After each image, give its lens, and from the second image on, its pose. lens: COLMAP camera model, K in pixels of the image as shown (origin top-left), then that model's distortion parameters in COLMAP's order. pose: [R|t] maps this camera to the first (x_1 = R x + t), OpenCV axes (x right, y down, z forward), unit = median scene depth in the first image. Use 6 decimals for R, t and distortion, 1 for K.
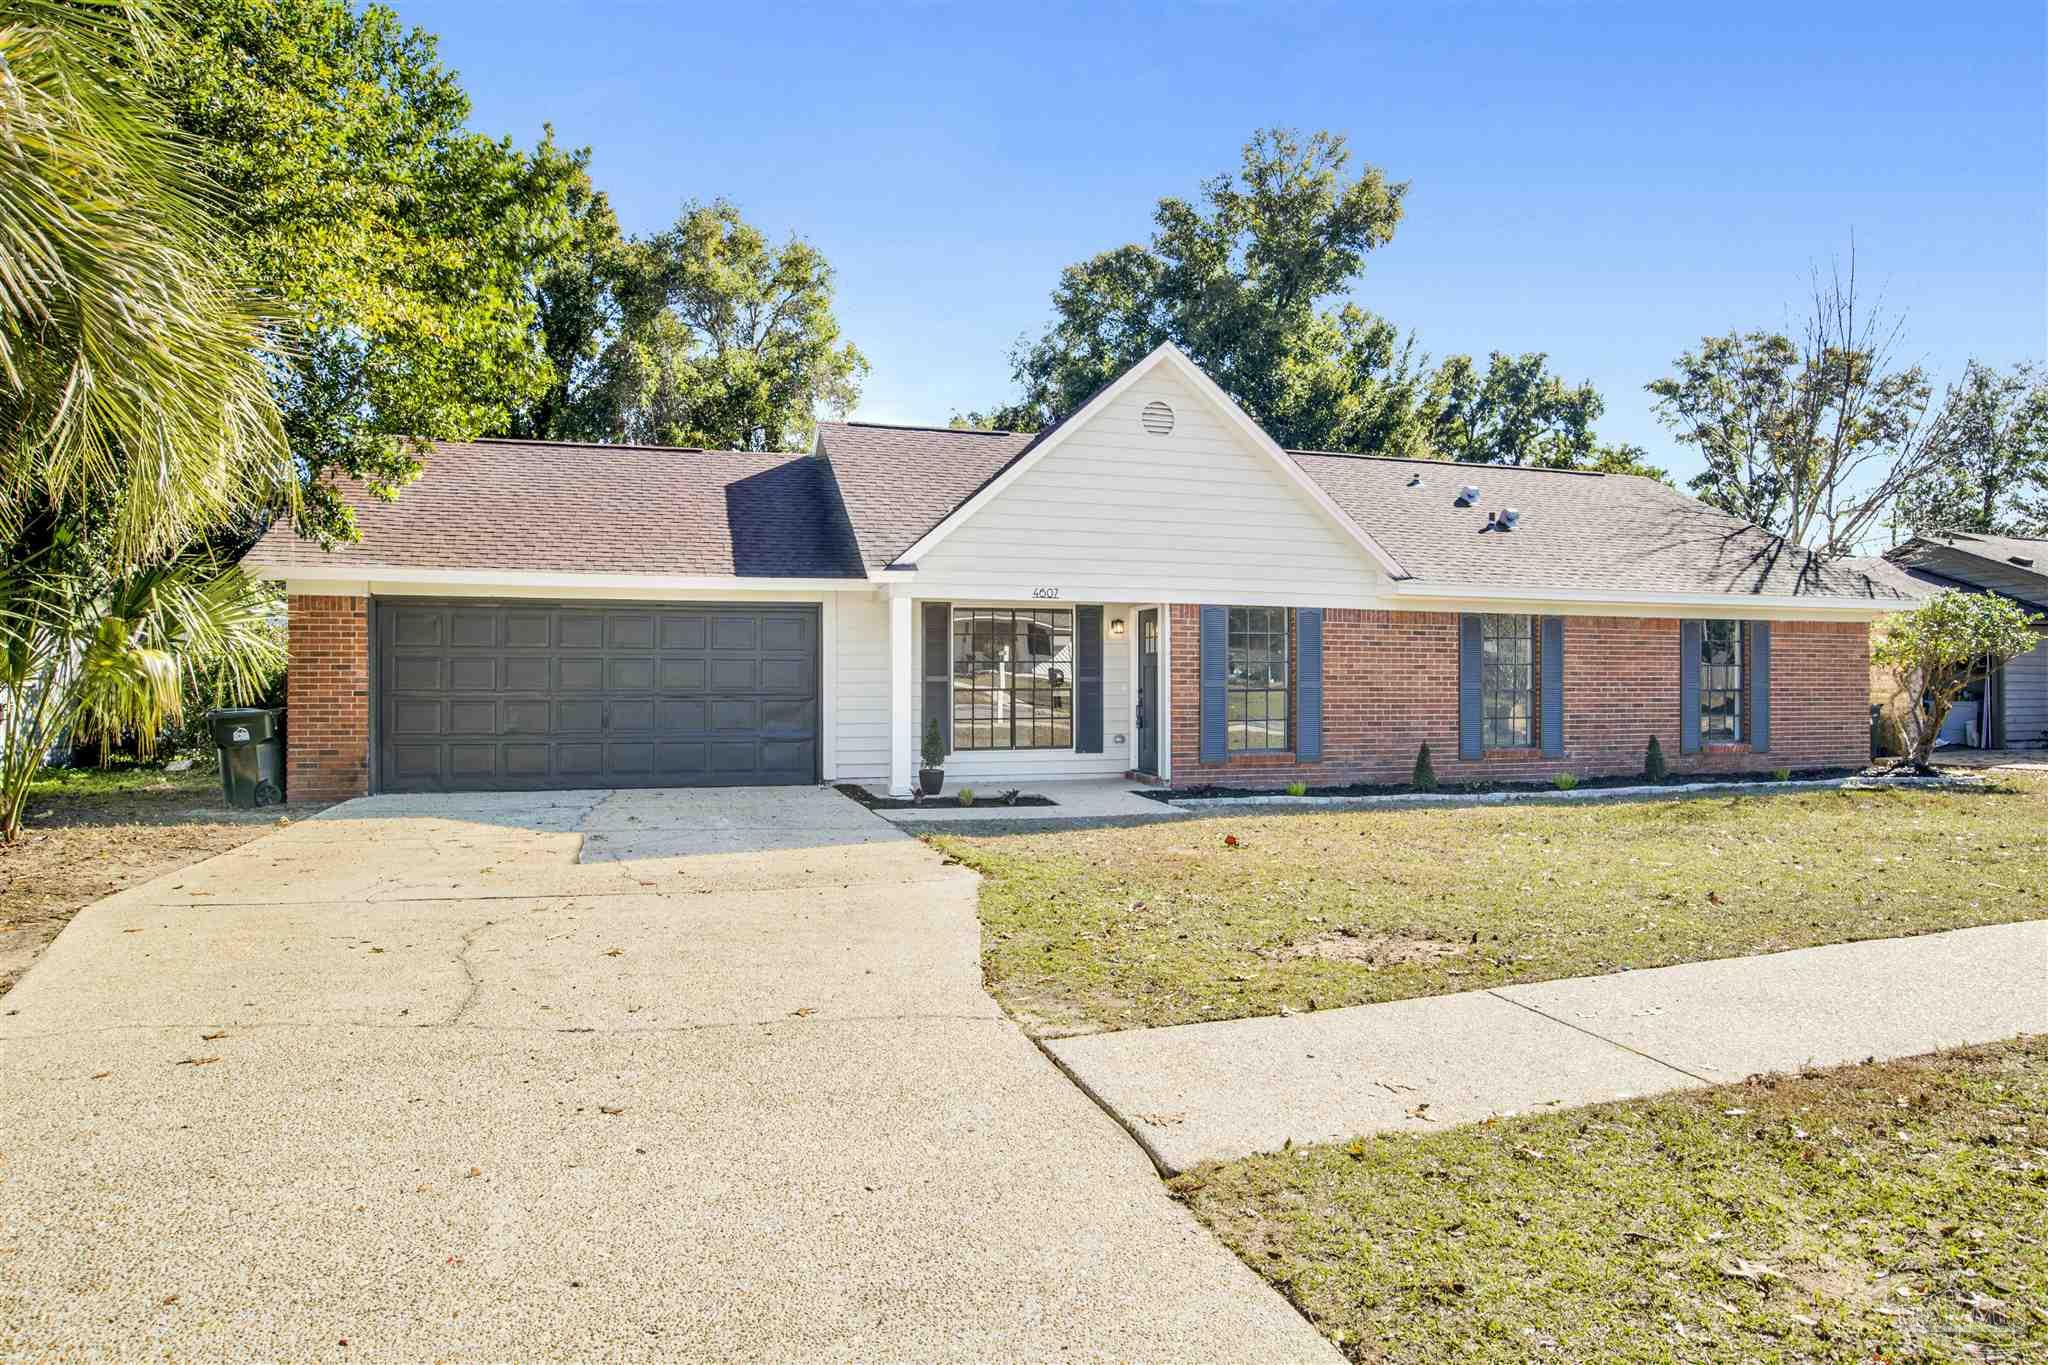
lens RADIAL K [[1252.9, 0, 1024.0], [0, 1252.9, 682.5], [0, 0, 1]] dist [-0.050519, 0.002067]
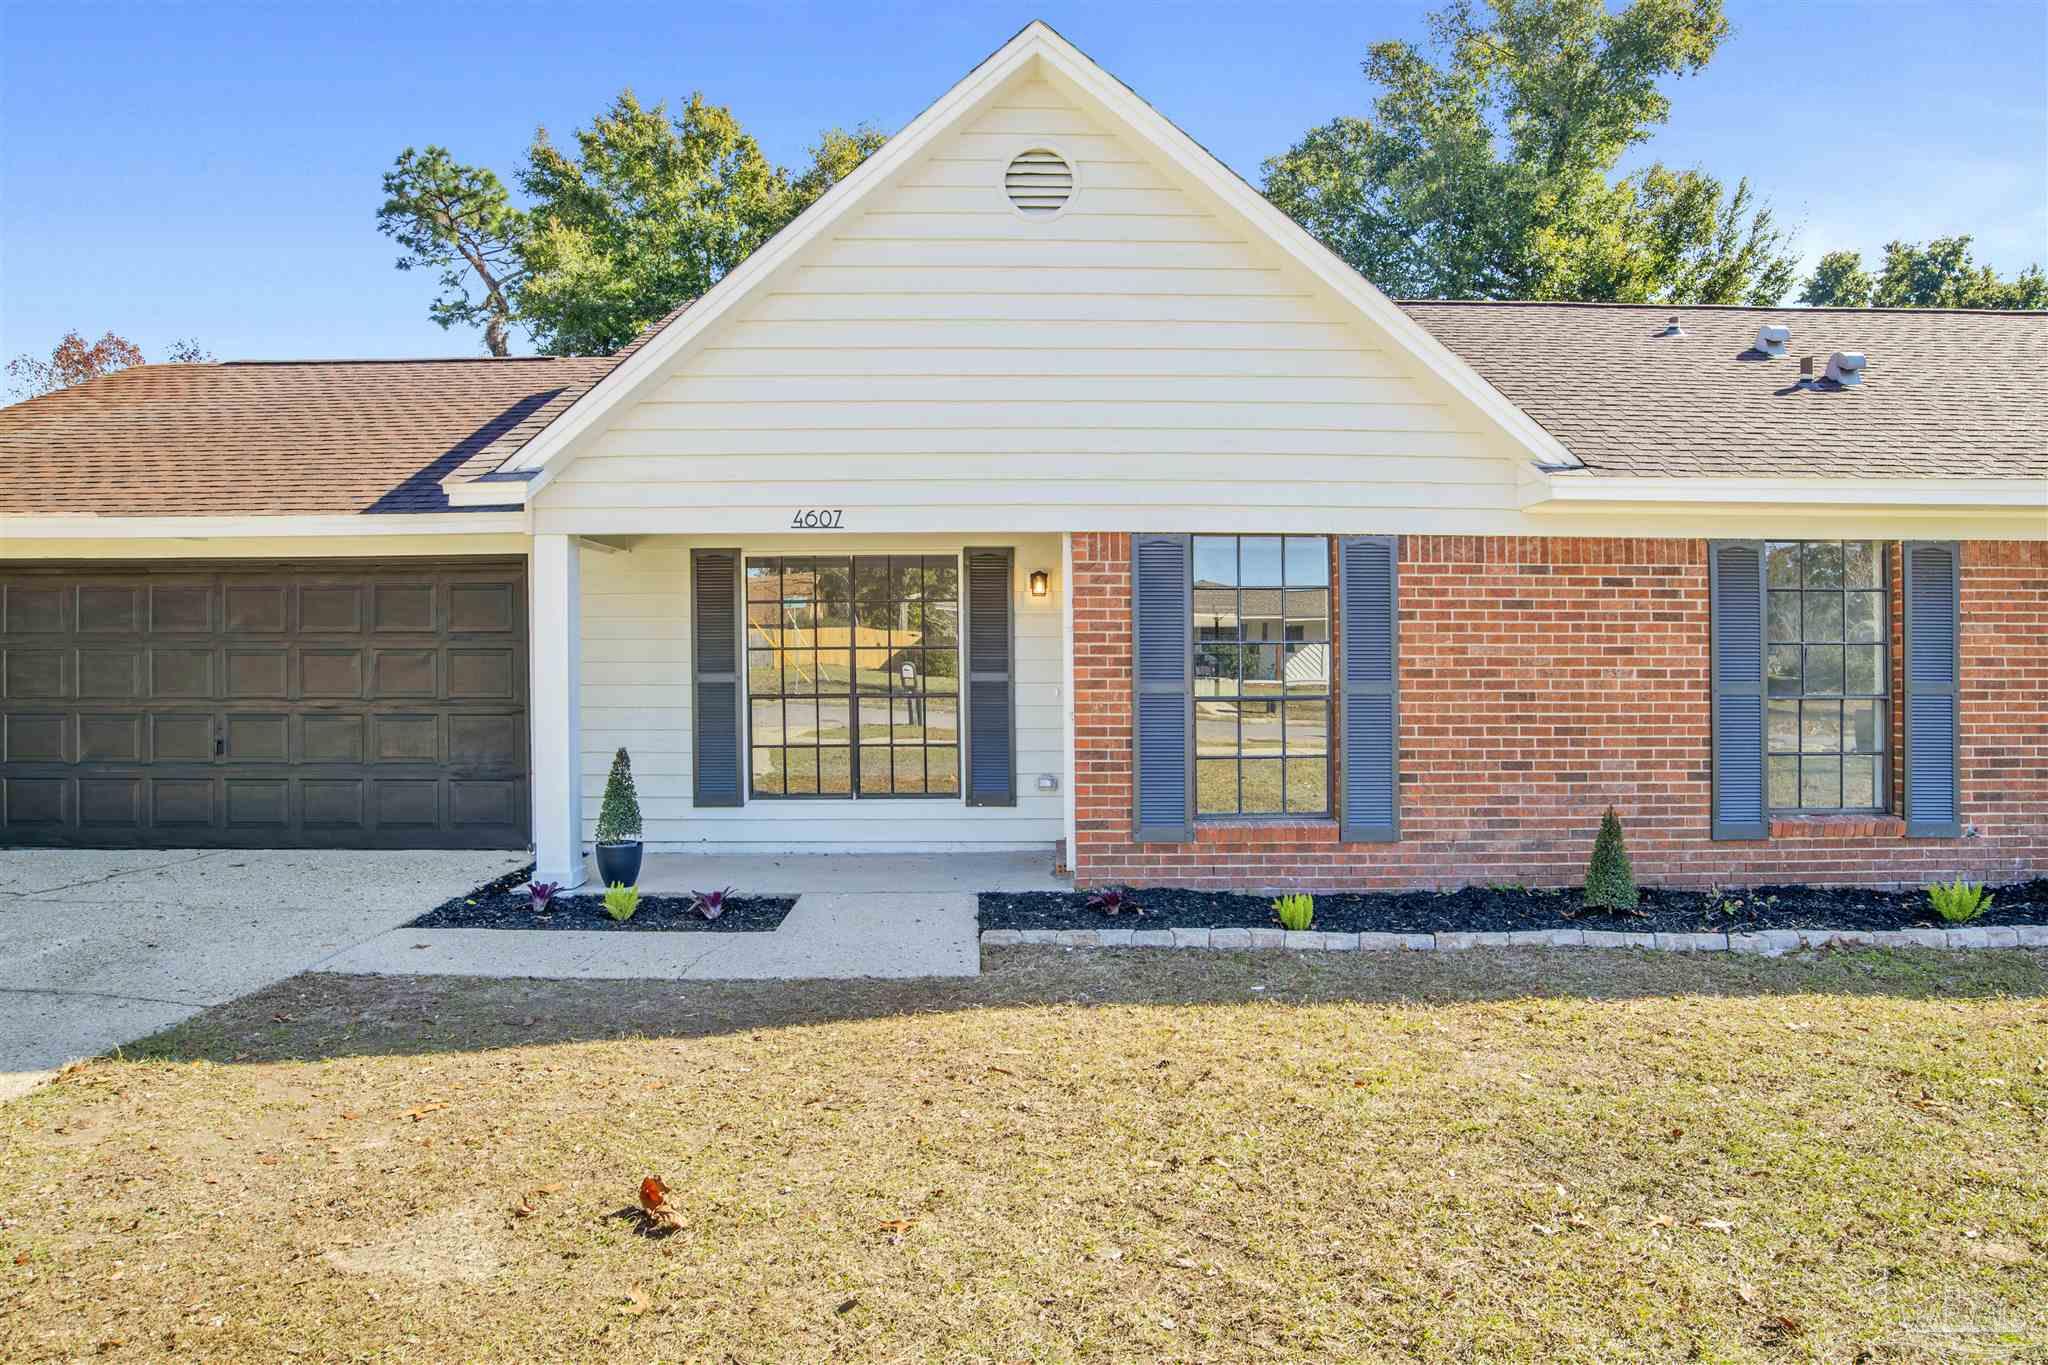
lens RADIAL K [[1229.1, 0, 1017.0], [0, 1229.1, 662.3], [0, 0, 1]] dist [-0.046606, 0.014661]
pose [[0.960477, -0.006100, -0.278293, 0.214702], [0.004081, 0.999961, -0.007836, -0.004980], [0.278330, 0.006391, 0.960464, 0.454296]]
